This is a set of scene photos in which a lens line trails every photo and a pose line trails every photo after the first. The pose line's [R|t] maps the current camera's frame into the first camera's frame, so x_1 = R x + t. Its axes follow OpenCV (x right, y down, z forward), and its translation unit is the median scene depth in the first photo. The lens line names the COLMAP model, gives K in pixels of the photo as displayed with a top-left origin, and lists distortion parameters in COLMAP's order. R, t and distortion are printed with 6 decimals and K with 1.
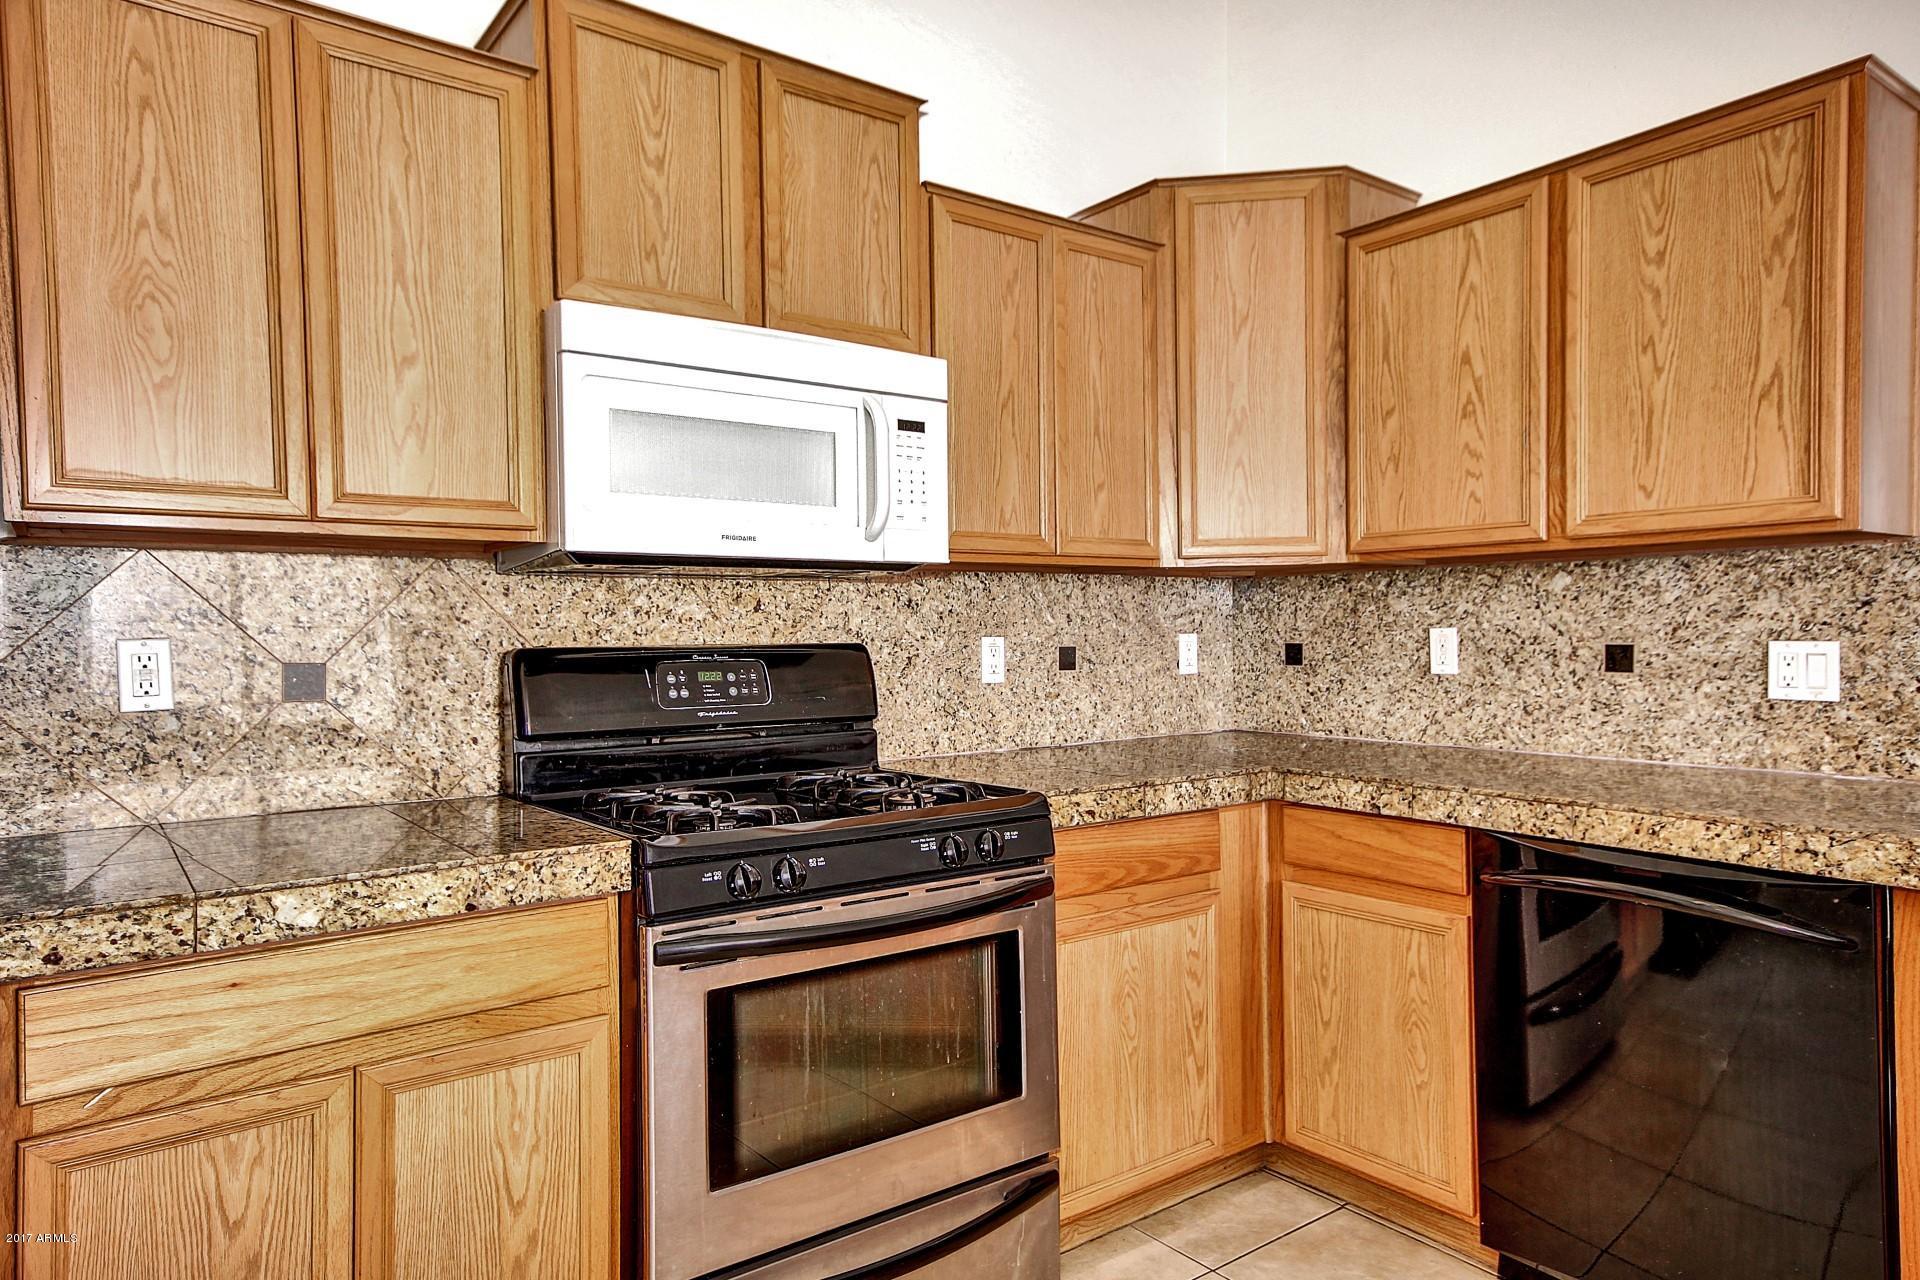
lens RADIAL K [[1182.5, 0, 968.9], [0, 1182.5, 641.6], [0, 0, 1]] dist [0.019853, -0.003643]
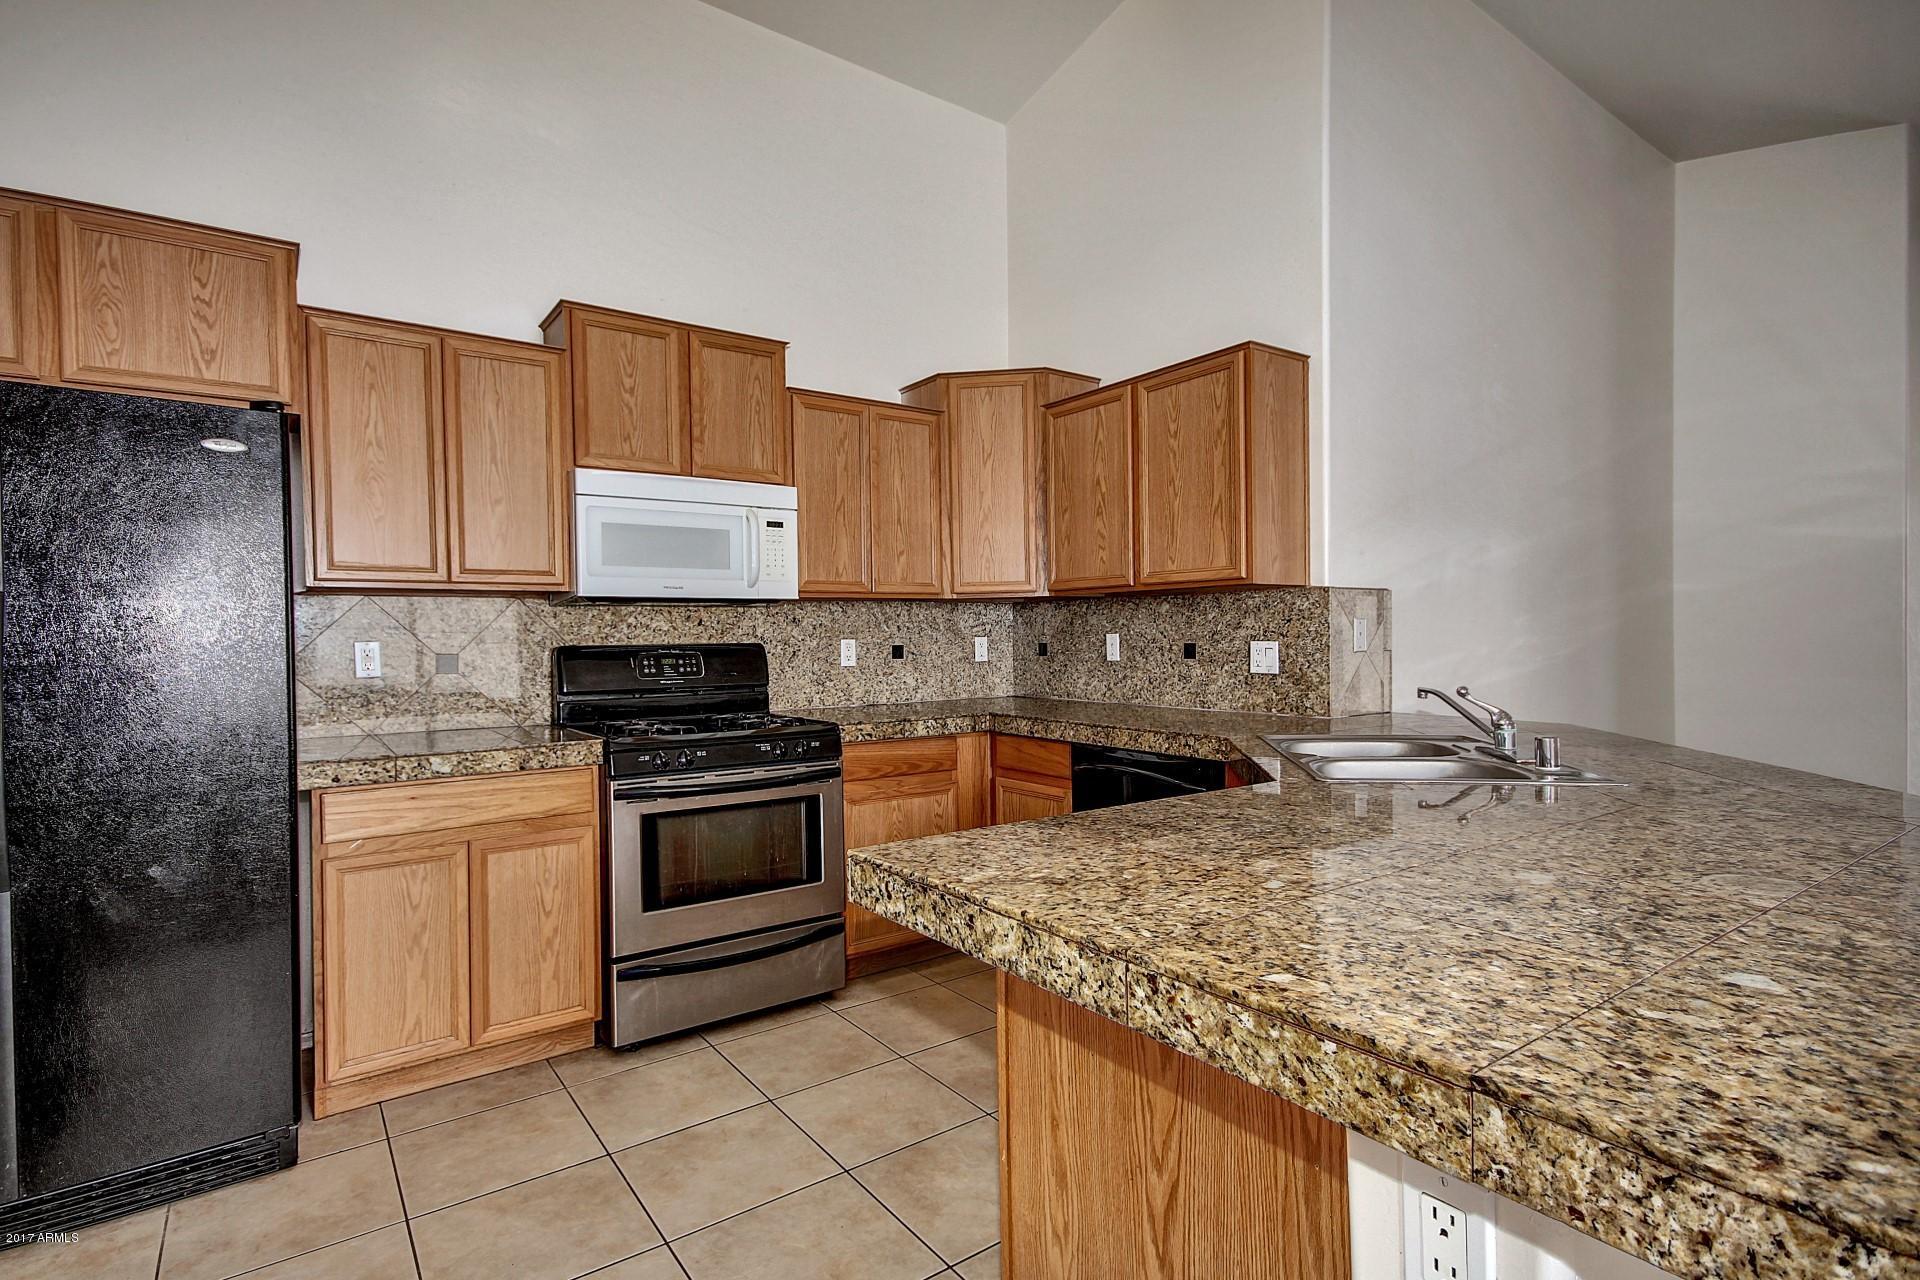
lens RADIAL K [[901.5, 0, 949.1], [0, 901.5, 641.9], [0, 0, 1]] dist [-0.003735, -0.000847]
pose [[0.999942, -0.001312, -0.010715, 0.253735], [0.001316, 0.999999, 0.000322, -0.000411], [0.010714, -0.000336, 0.999943, -0.422300]]
